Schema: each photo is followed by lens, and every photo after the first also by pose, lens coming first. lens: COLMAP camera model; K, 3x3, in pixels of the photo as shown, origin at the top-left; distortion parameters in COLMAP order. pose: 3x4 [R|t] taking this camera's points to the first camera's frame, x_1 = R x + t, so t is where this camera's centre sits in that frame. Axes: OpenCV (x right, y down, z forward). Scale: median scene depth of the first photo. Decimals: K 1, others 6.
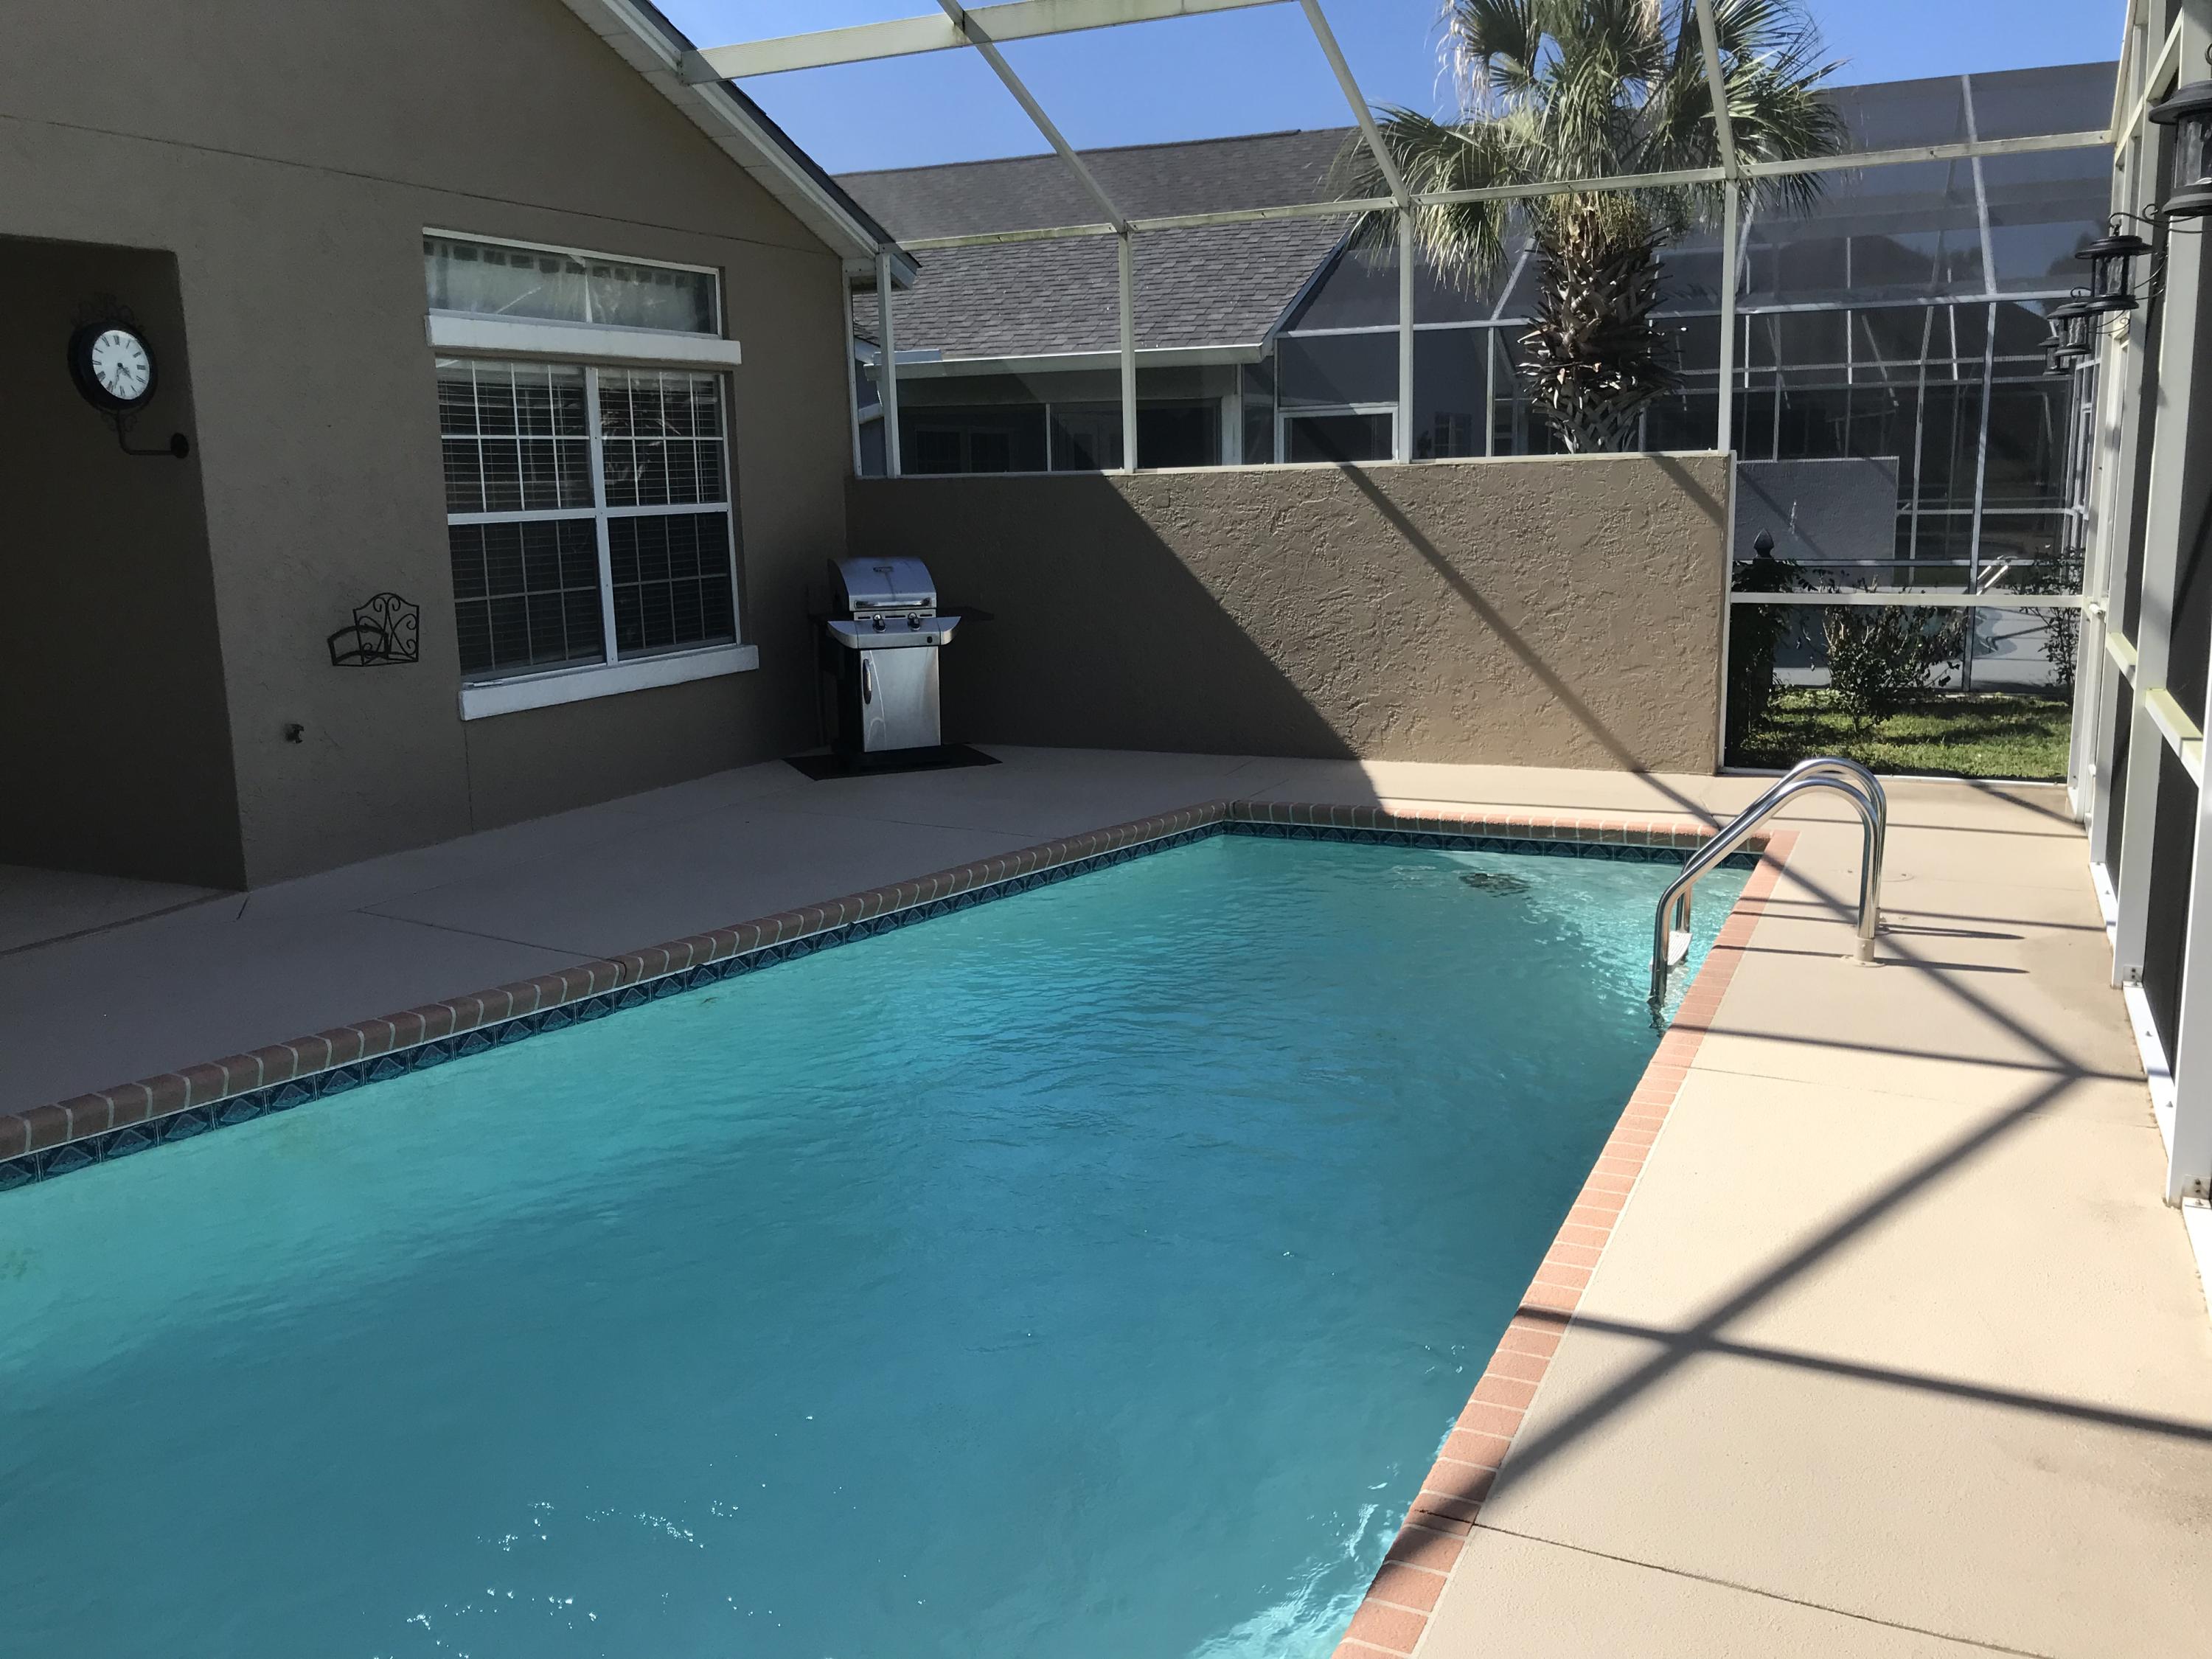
lens RADIAL K [[1838.5, 0, 1103.2], [0, 1838.5, 829.6], [0, 0, 1]] dist [0.034145, -0.039499]
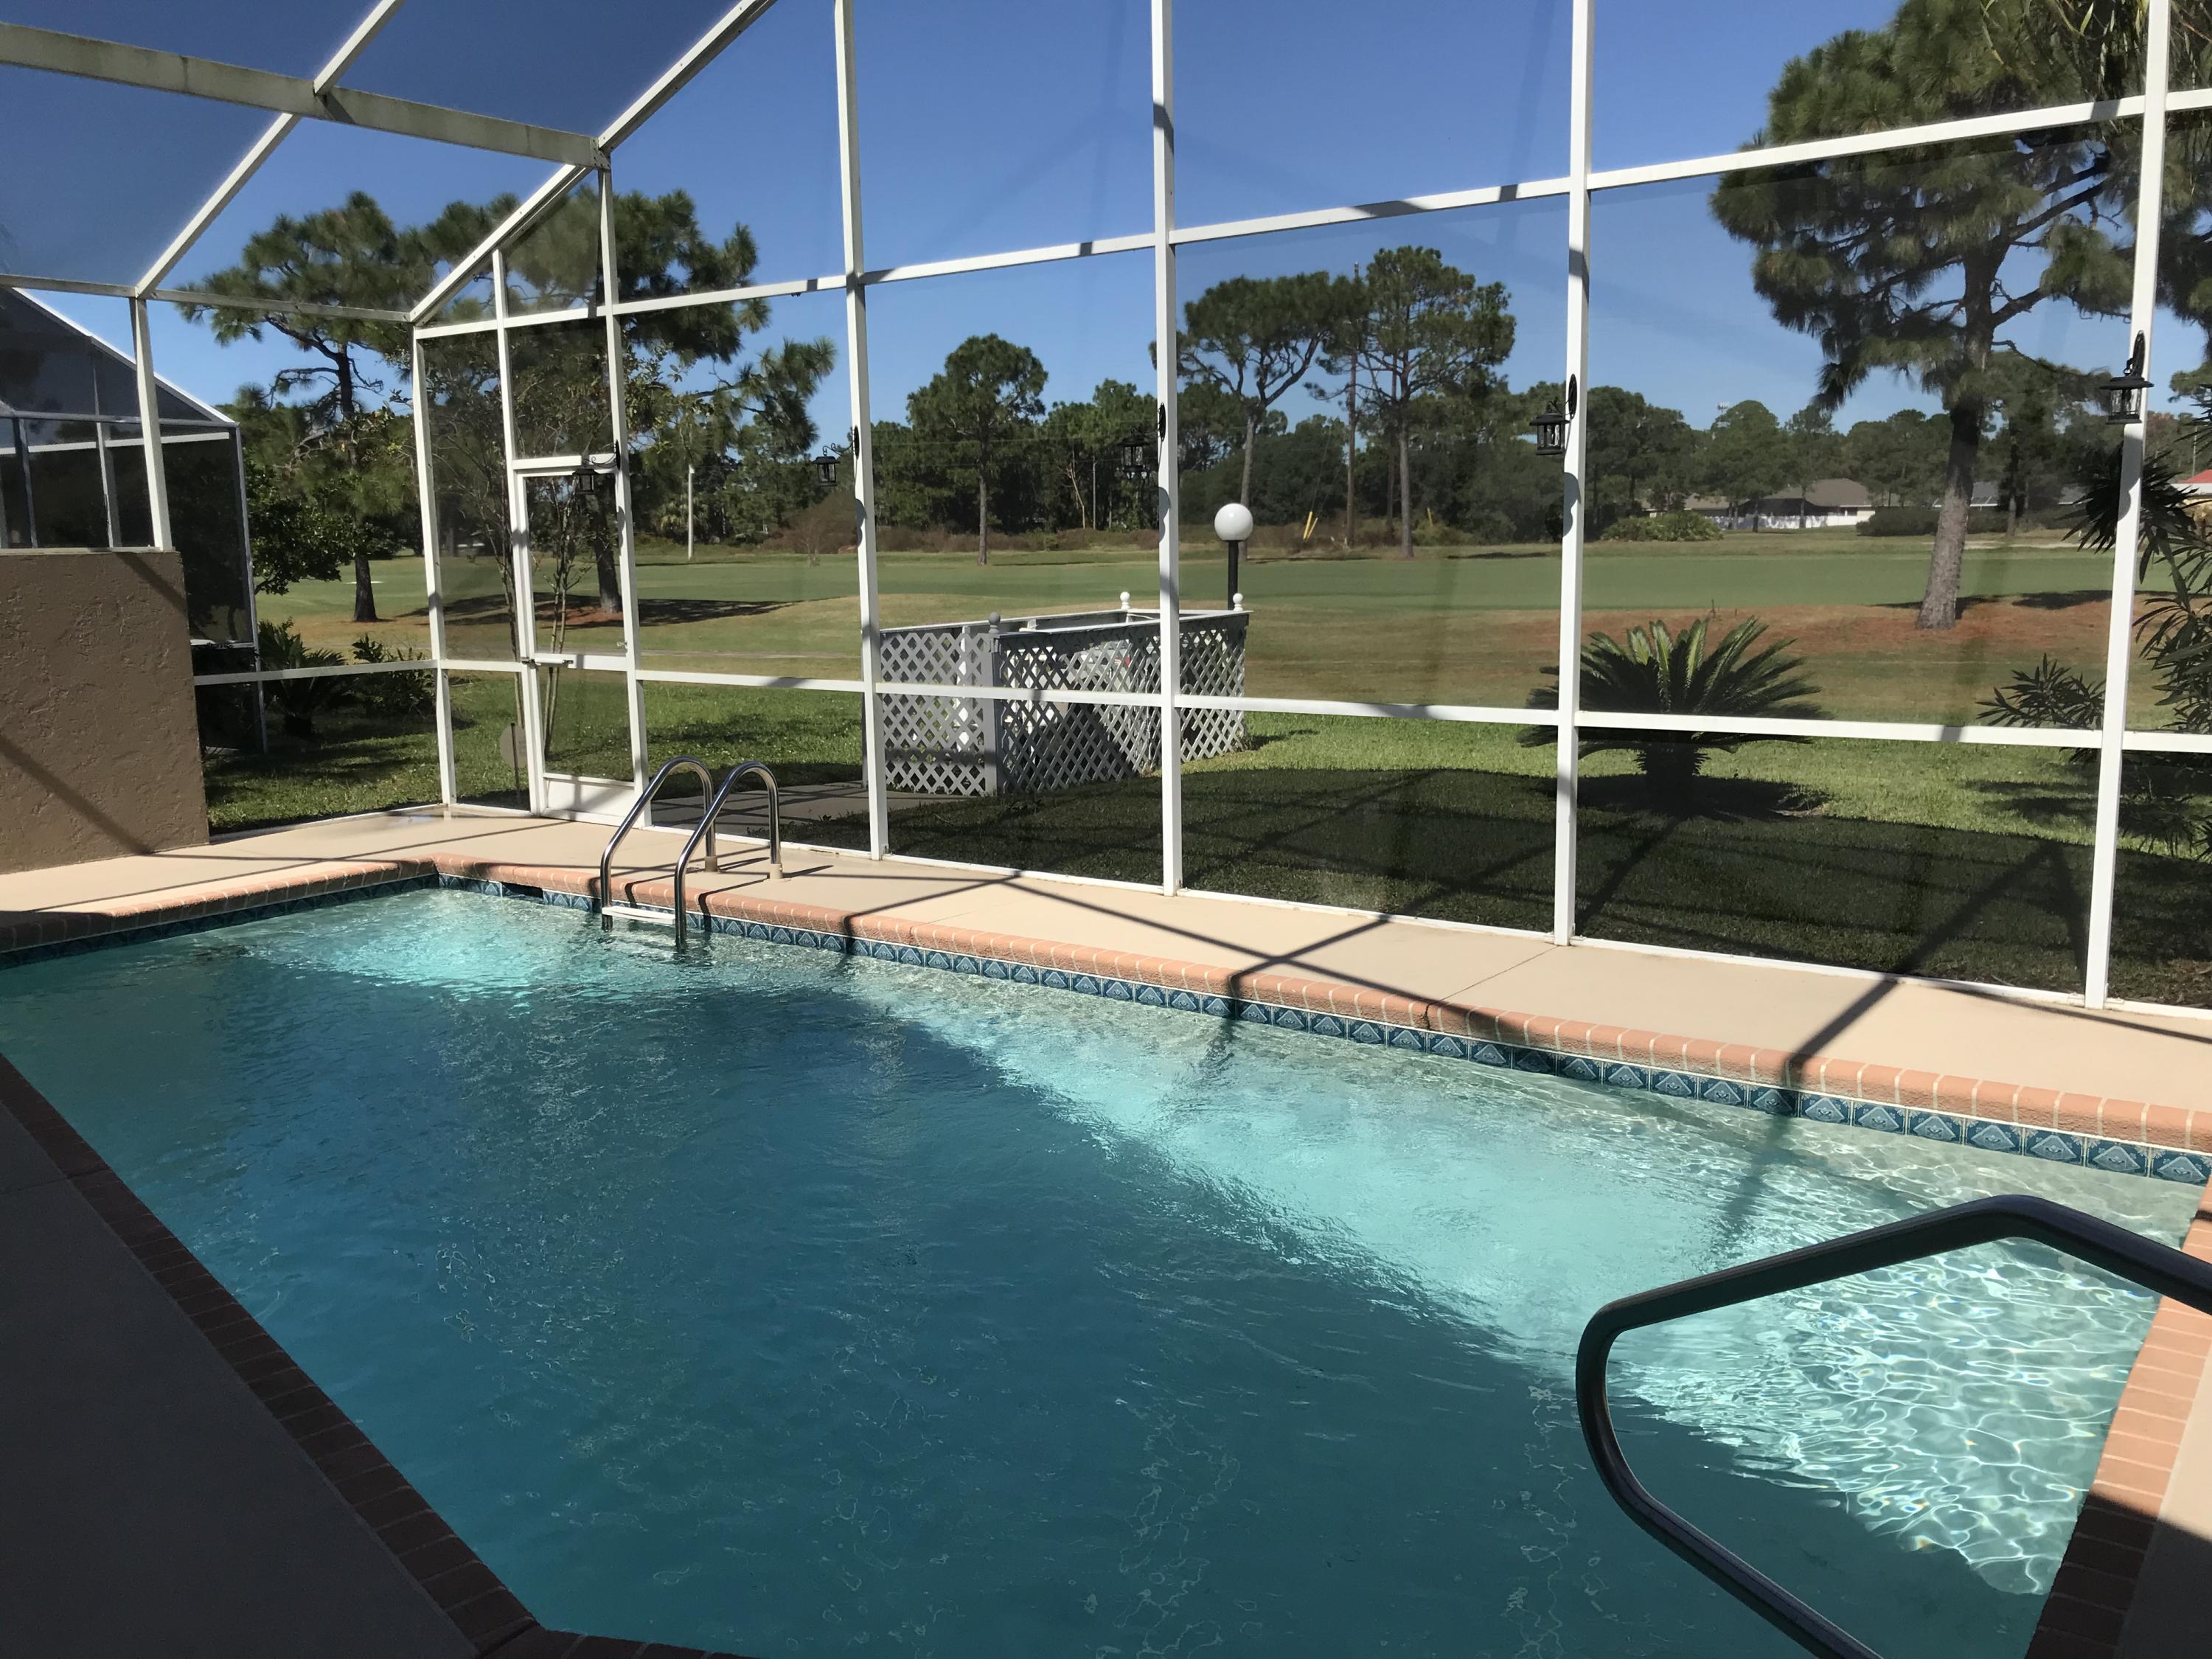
lens RADIAL K [[1838.5, 0, 1084.2], [0, 1838.5, 823.0], [0, 0, 1]] dist [0.034145, -0.039499]
pose [[0.192745, -0.126099, 0.973113, -0.628705], [0.194040, 0.977023, 0.088172, -0.038189], [-0.961872, 0.171828, 0.212785, 0.277479]]
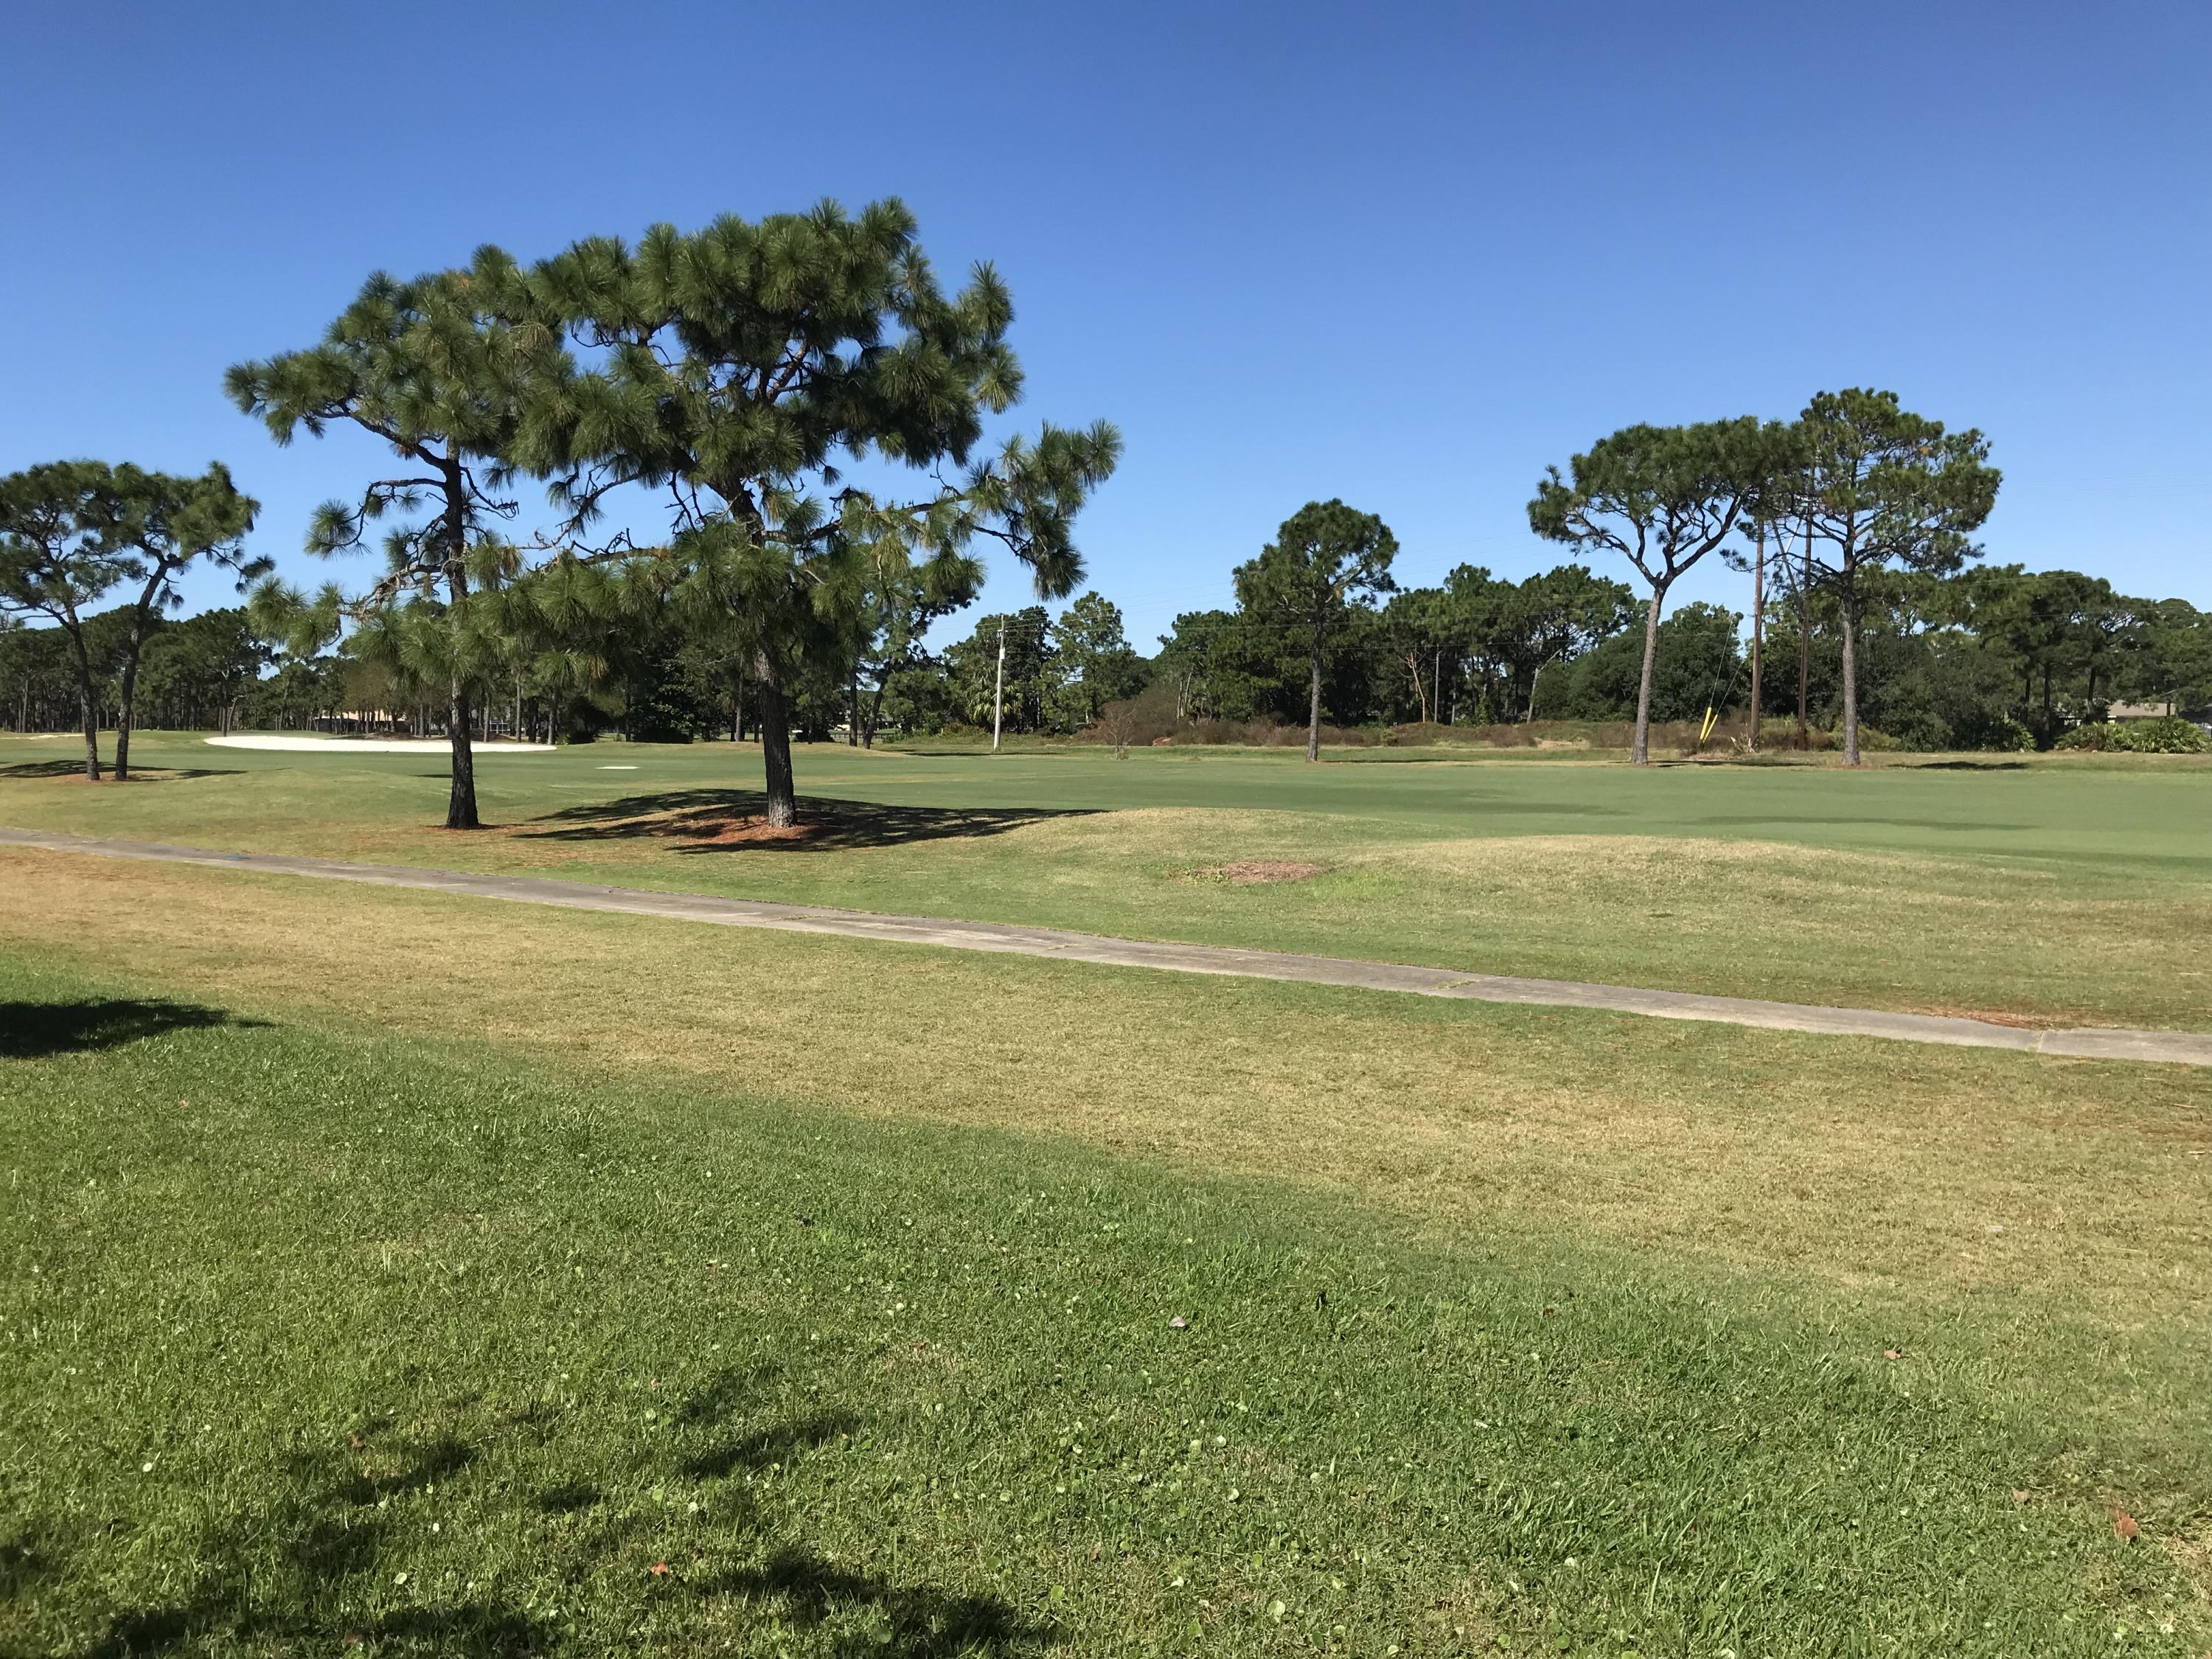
lens RADIAL K [[1838.5, 0, 1076.8], [0, 1838.5, 790.8], [0, 0, 1]] dist [0.034145, -0.039499]
pose [[0.363543, 0.000195, 0.931578, 0.670966], [0.161410, 0.984862, -0.063195, -0.134447], [-0.917488, 0.173340, 0.358008, 0.632850]]
